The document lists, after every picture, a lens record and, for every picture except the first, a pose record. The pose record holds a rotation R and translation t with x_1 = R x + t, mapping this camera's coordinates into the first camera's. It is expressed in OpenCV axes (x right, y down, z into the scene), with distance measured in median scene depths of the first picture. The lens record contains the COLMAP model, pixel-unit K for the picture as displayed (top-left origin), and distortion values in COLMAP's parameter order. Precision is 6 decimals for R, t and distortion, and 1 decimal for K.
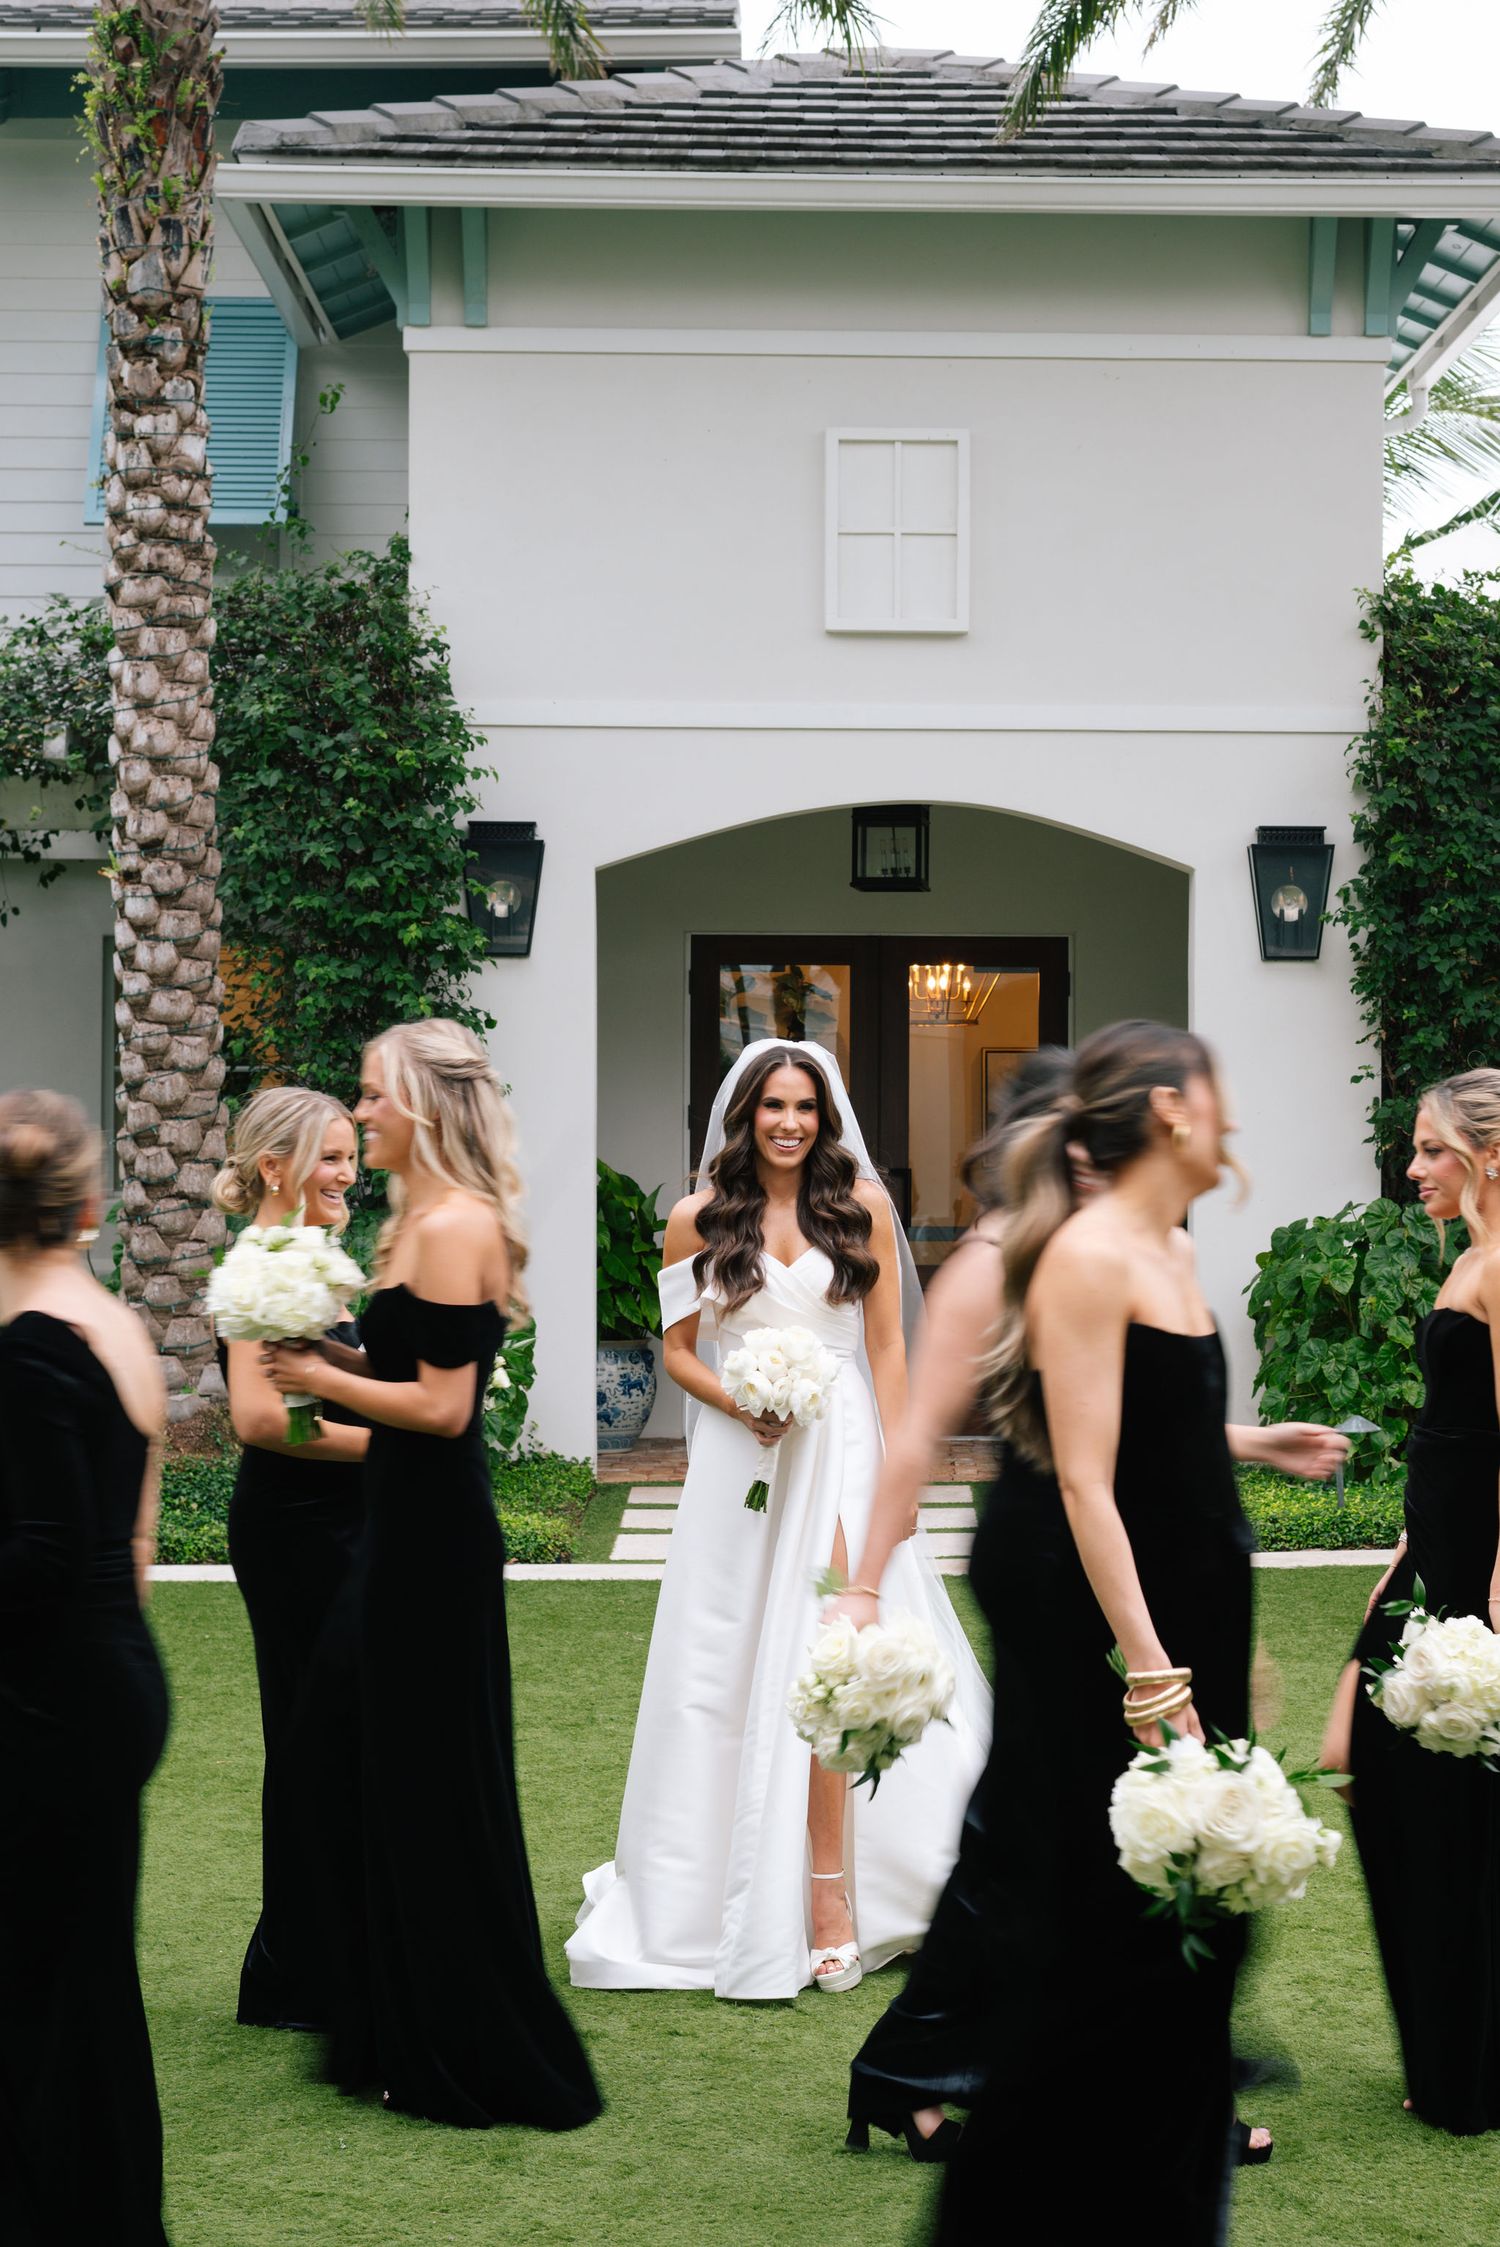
lens RADIAL K [[4333.0, 0, 880.2], [0, 4333.0, 1127.1], [0, 0, 1]] dist [0.015507, -0.030432]
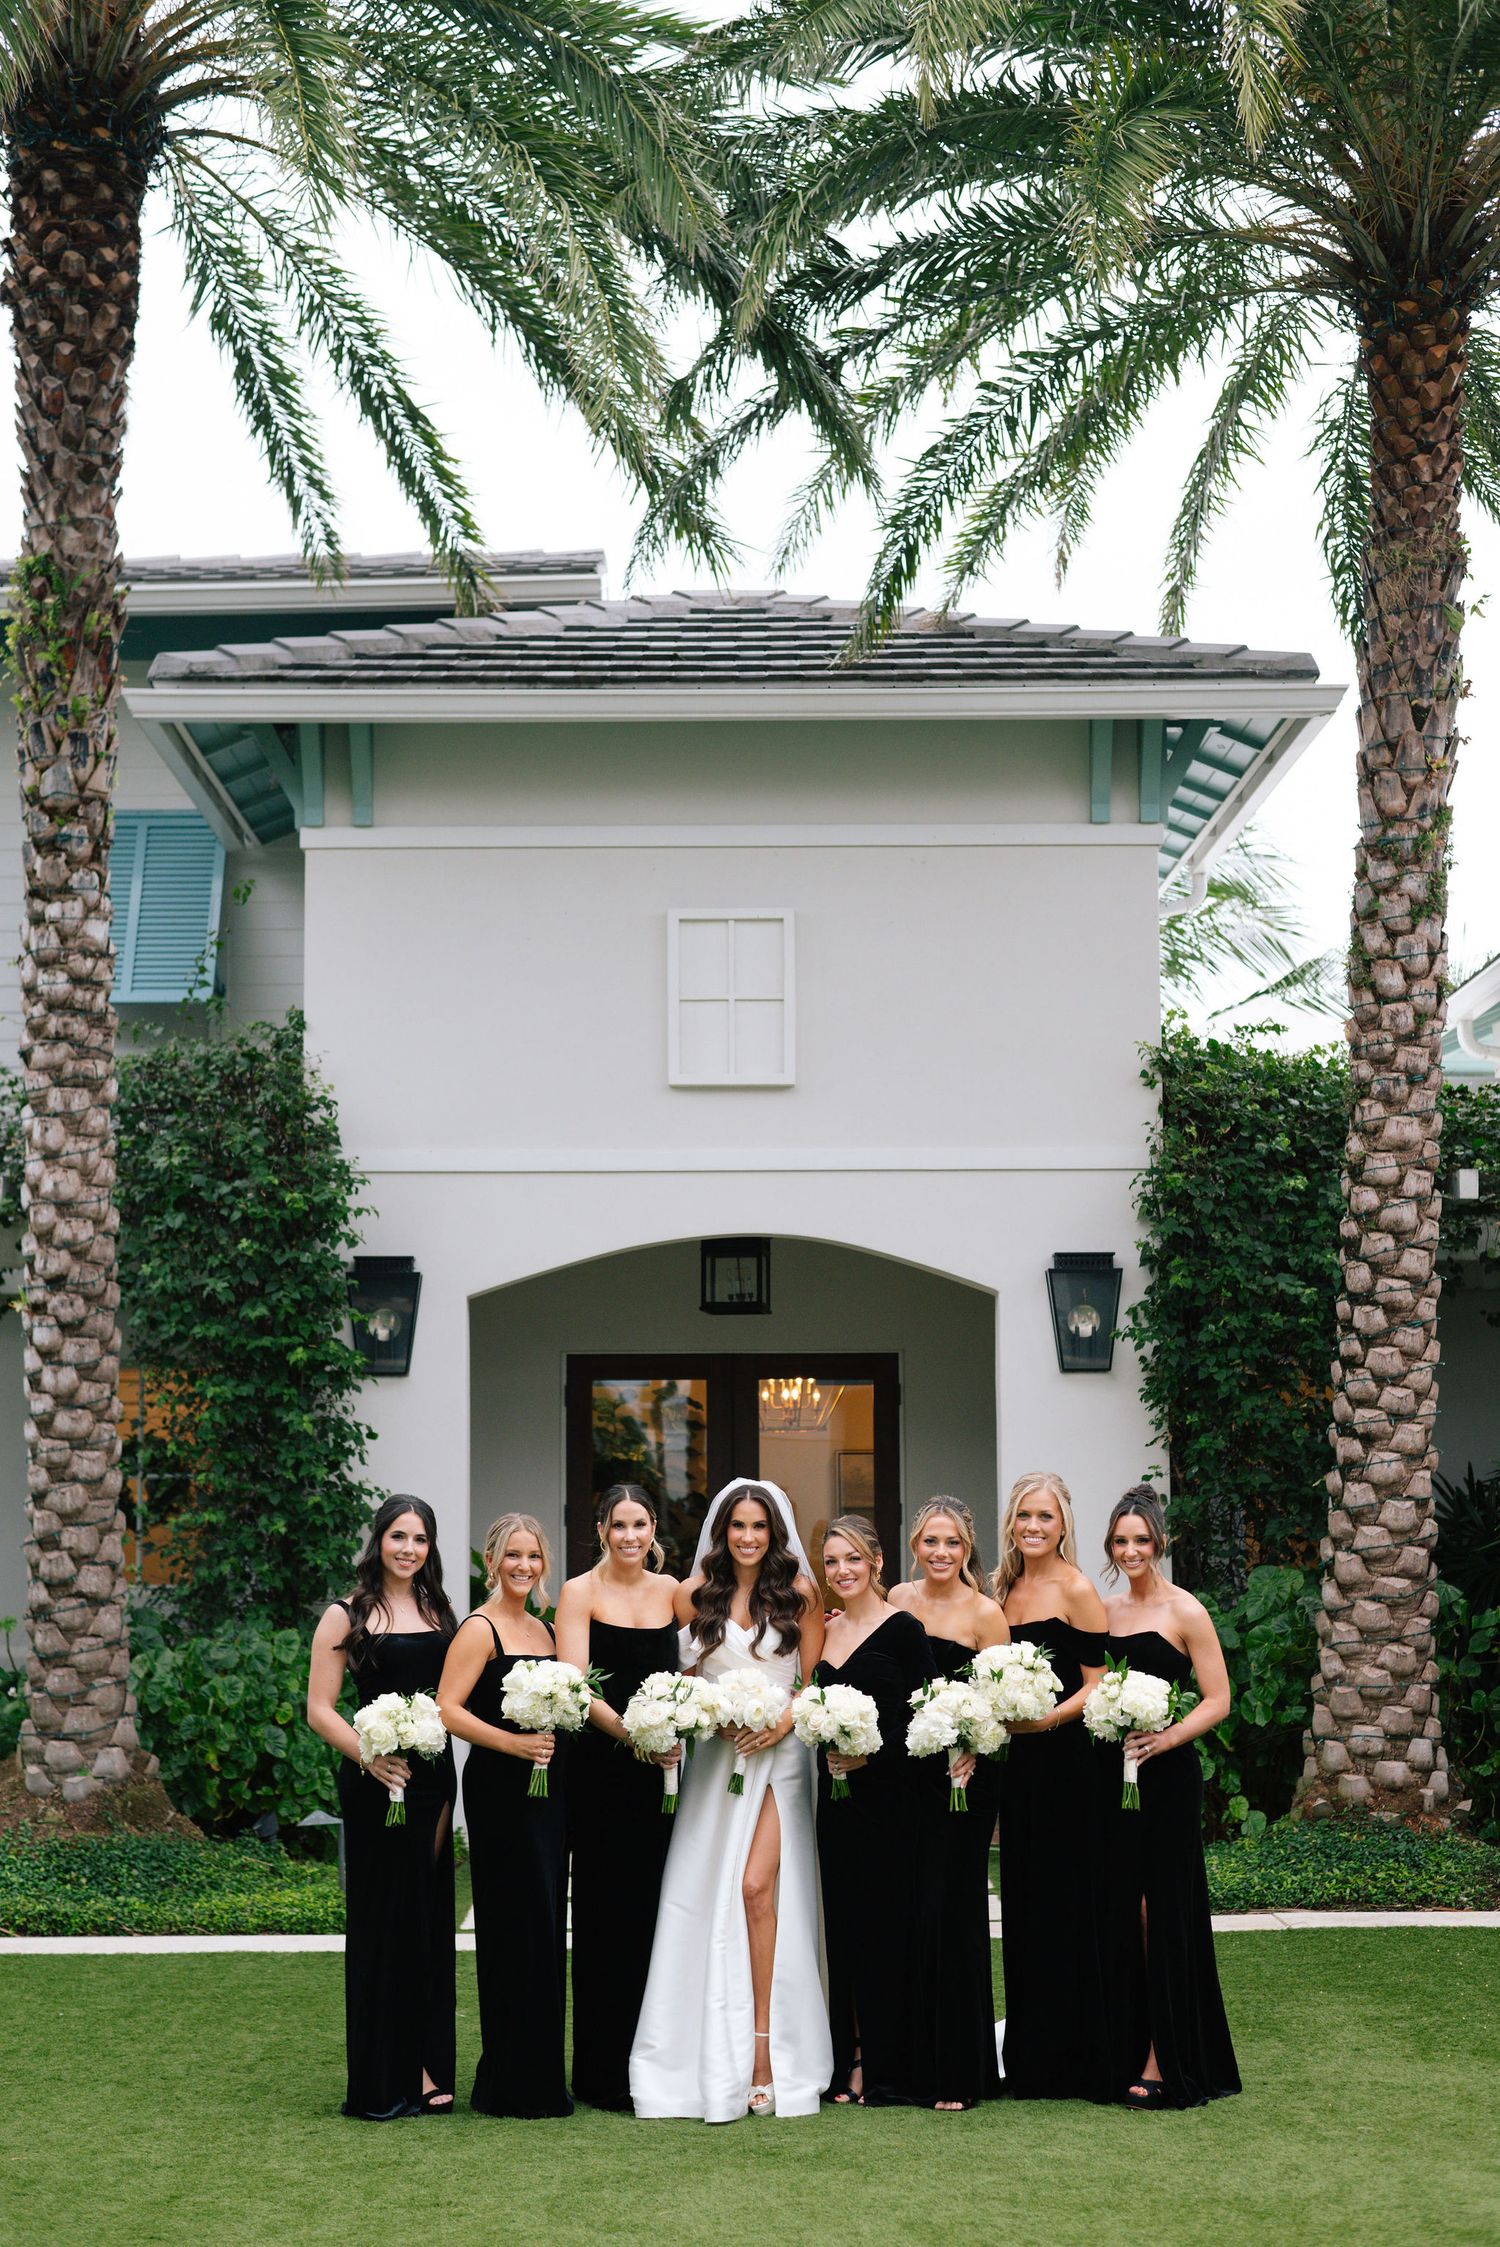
lens RADIAL K [[3490.2, 0, 713.9], [0, 3490.2, 1113.4], [0, 0, 1]] dist [0.014925, -0.042290]
pose [[0.999352, -0.012747, -0.033669, 0.030454], [0.008901, 0.993669, -0.111998, -0.004726], [0.034884, 0.111626, 0.993138, 0.094520]]
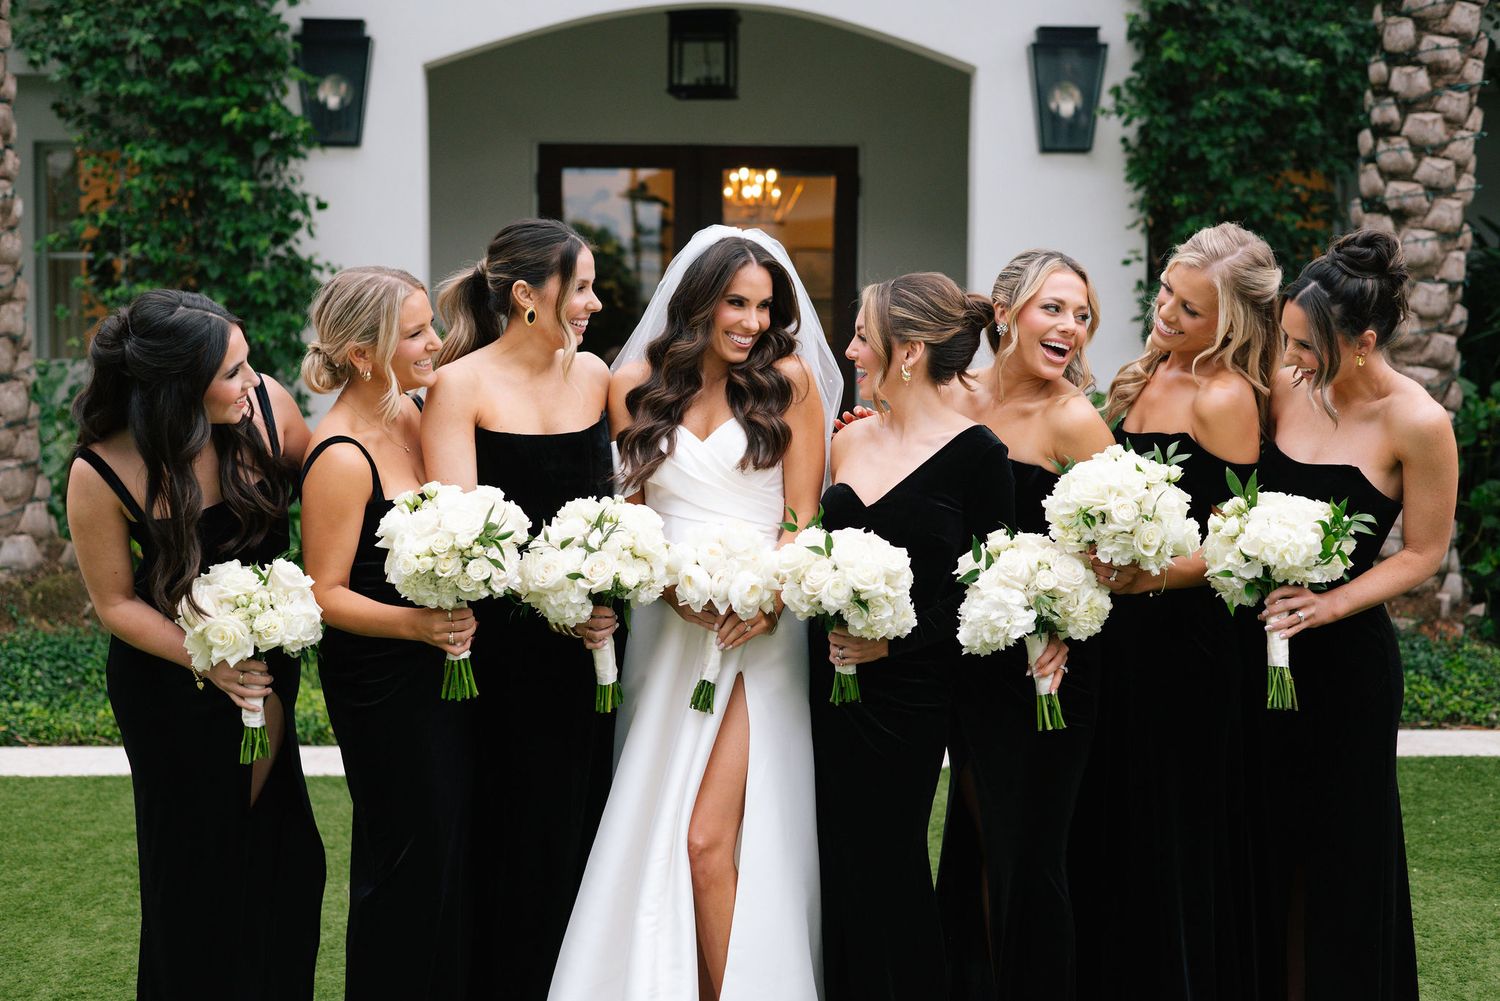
lens RADIAL K [[2228.1, 0, 750.0], [0, 2228.1, 500.5], [0, 0, 1]] dist [-0.009771, 0.027049]
pose [[0.999988, 0.003383, -0.003597, 0.018585], [-0.003080, 0.996702, 0.081086, 0.003309], [0.003860, -0.081074, 0.996701, 0.447236]]
